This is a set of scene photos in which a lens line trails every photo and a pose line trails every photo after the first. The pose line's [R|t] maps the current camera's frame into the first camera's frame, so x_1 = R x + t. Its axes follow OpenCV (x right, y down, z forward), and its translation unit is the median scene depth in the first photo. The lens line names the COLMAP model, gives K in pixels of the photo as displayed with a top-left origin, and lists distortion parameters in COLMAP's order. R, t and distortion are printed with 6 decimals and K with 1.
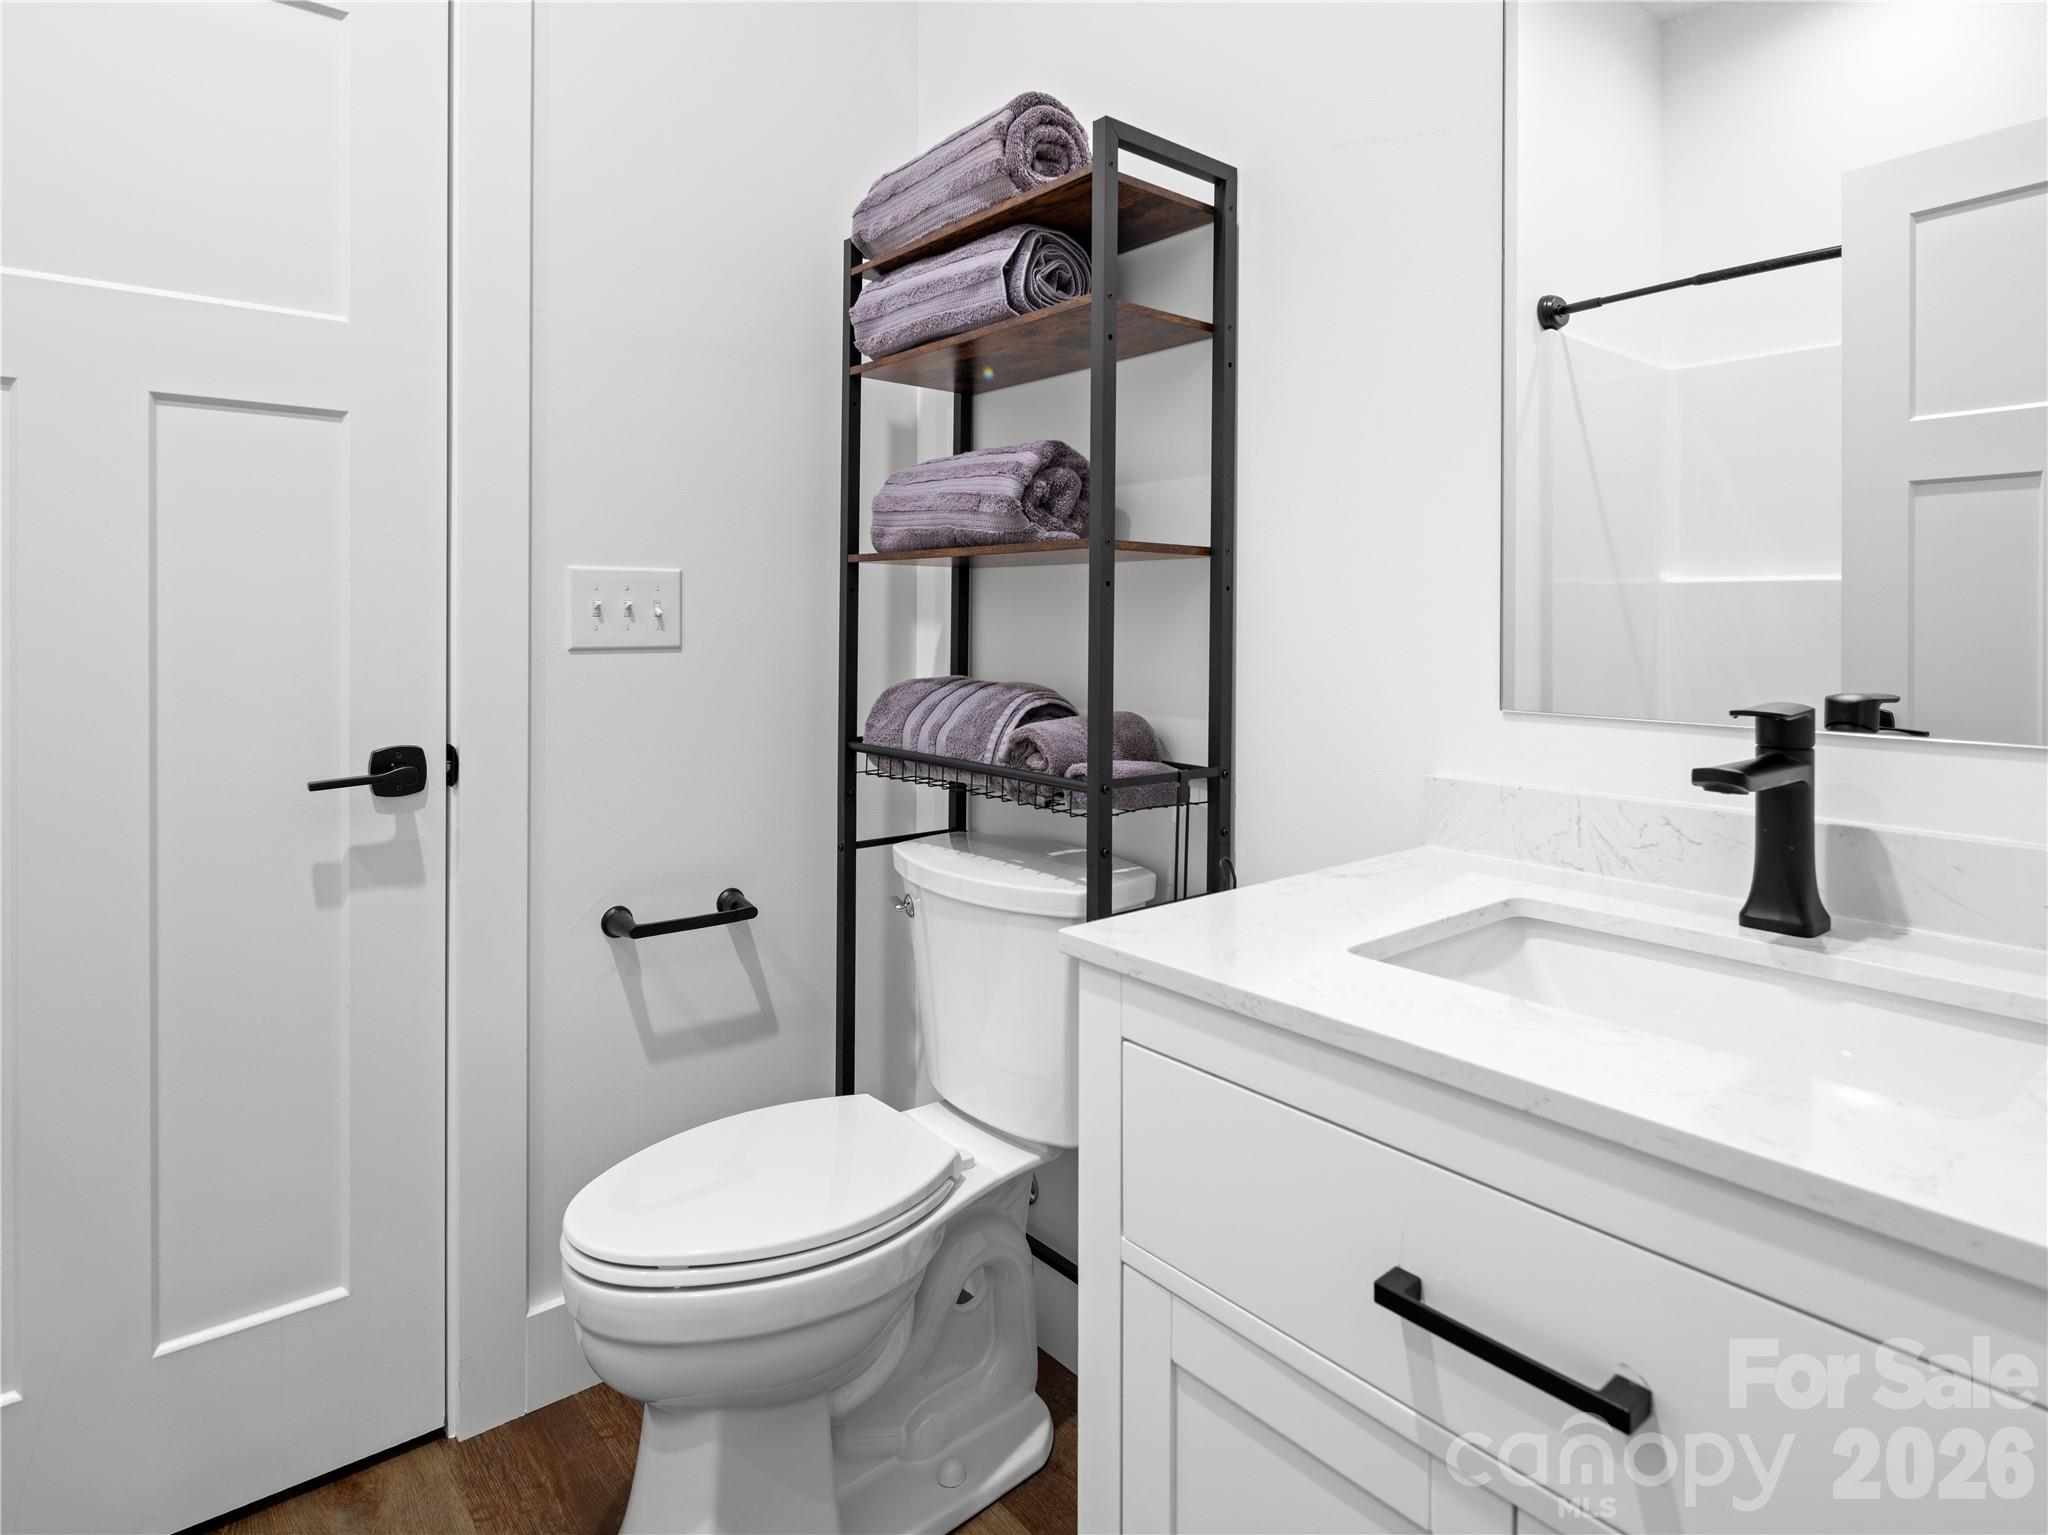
lens RADIAL K [[1127.1, 0, 1060.7], [0, 1127.1, 759.7], [0, 0, 1]] dist [0.000455, -0.001193]
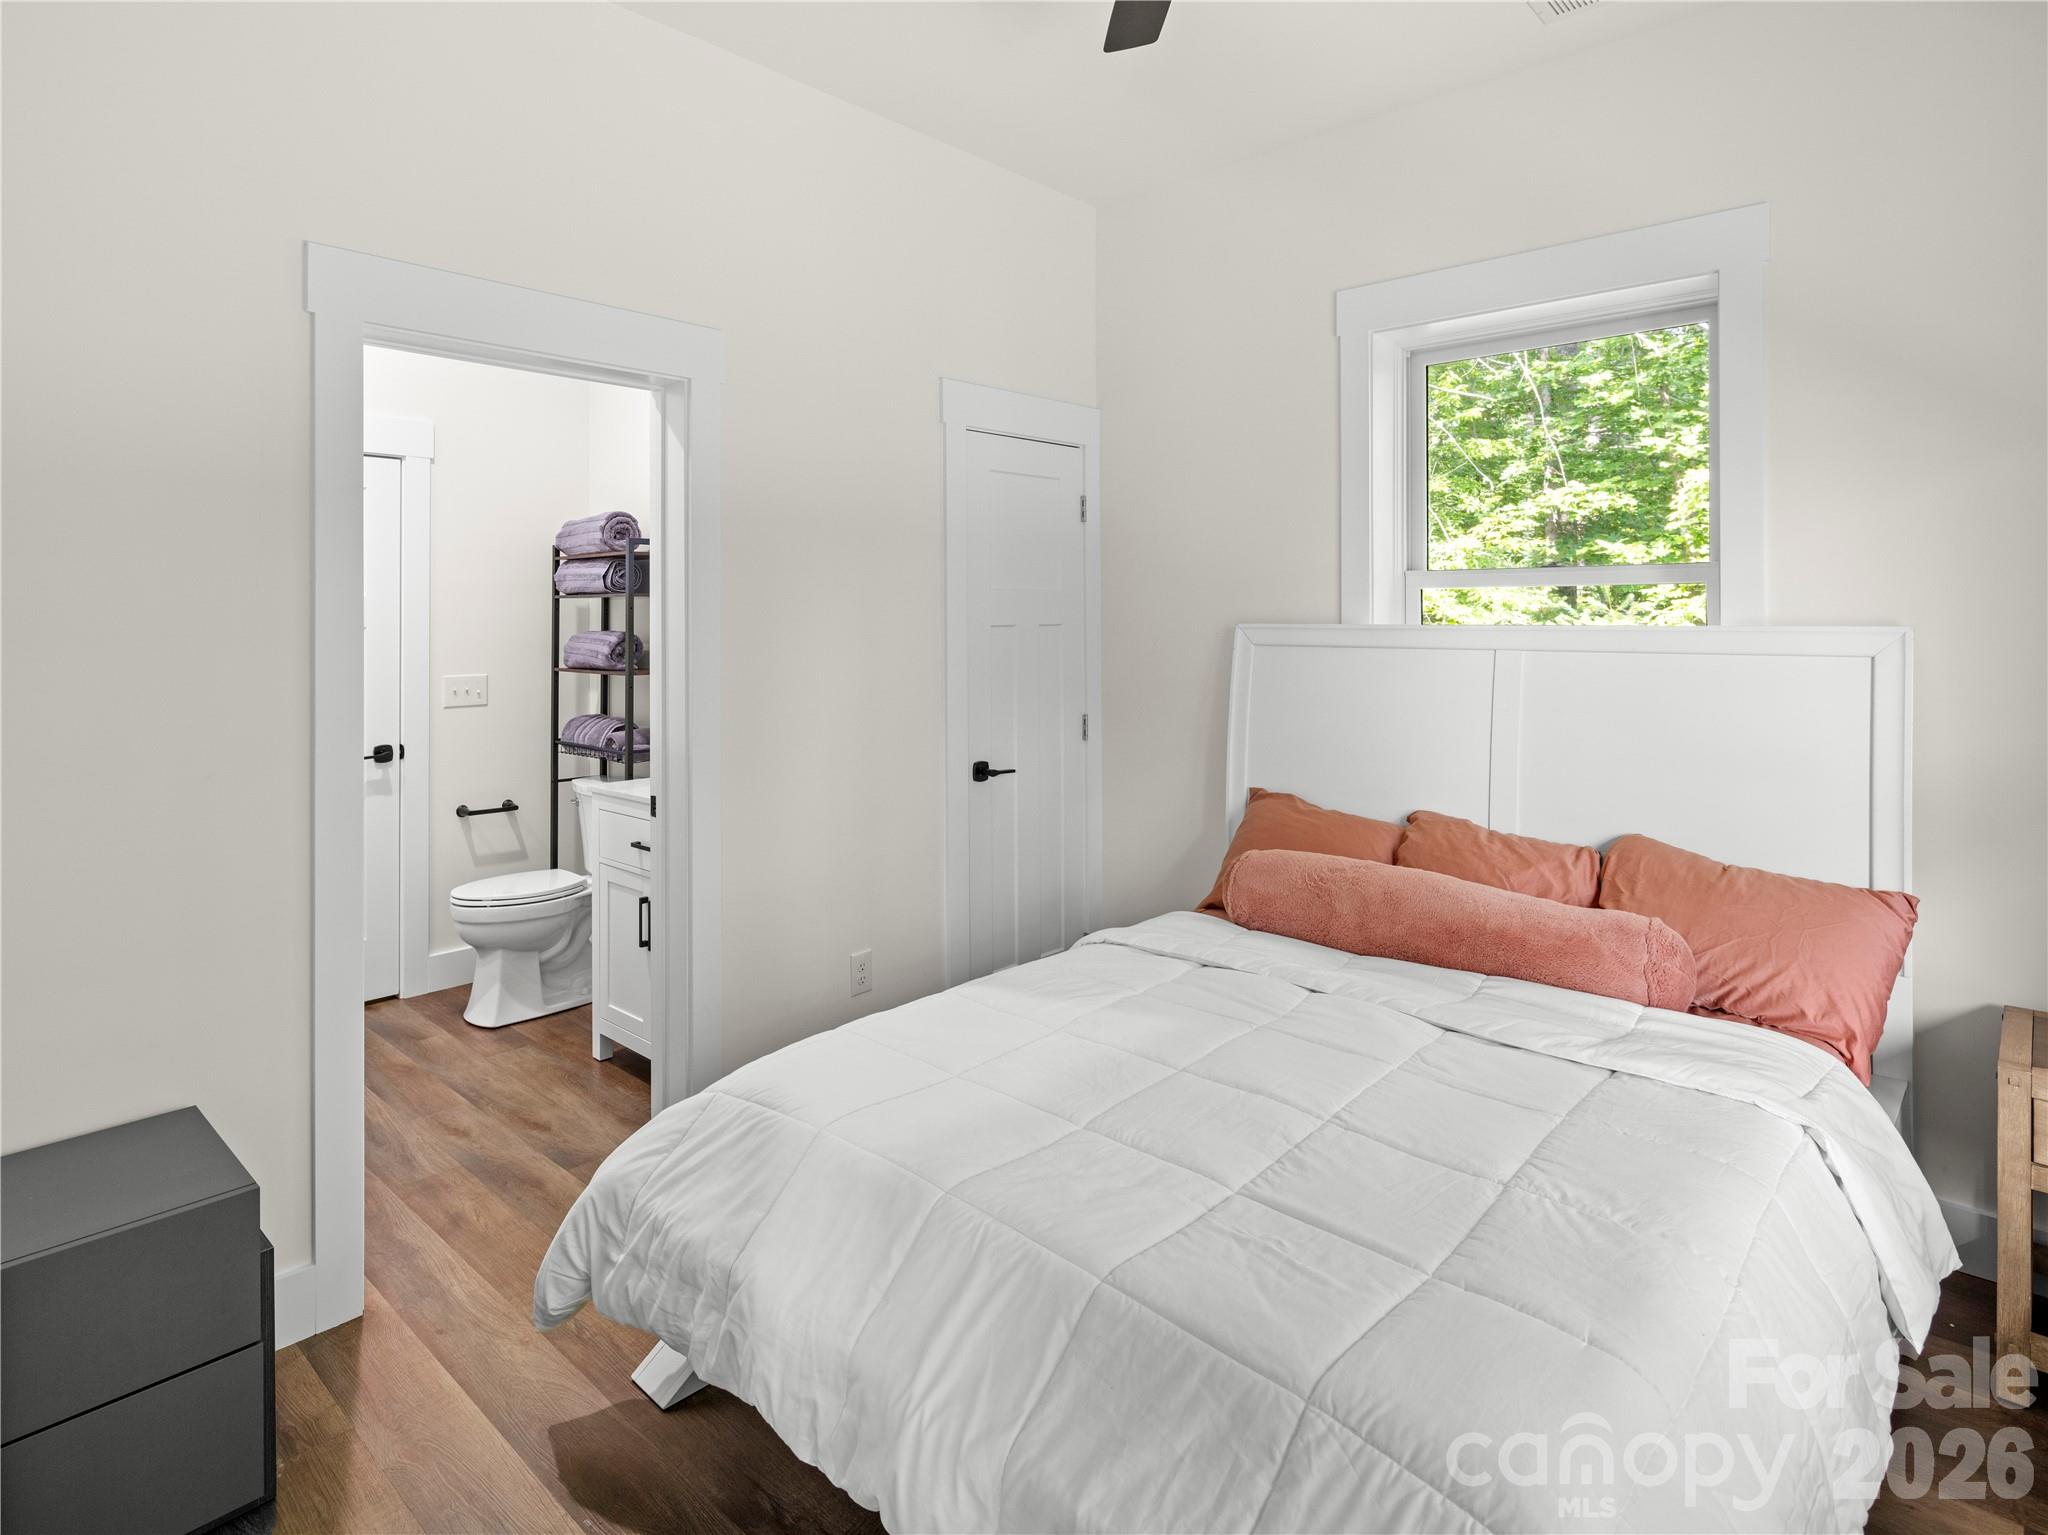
lens RADIAL K [[1205.8, 0, 1020.6], [0, 1205.8, 712.2], [0, 0, 1]] dist [0.000460, -0.000117]
pose [[0.994991, -0.017671, 0.098394, 0.611693], [0.021976, 0.998840, -0.042837, 0.061886], [-0.097523, 0.044785, 0.994225, -1.881279]]
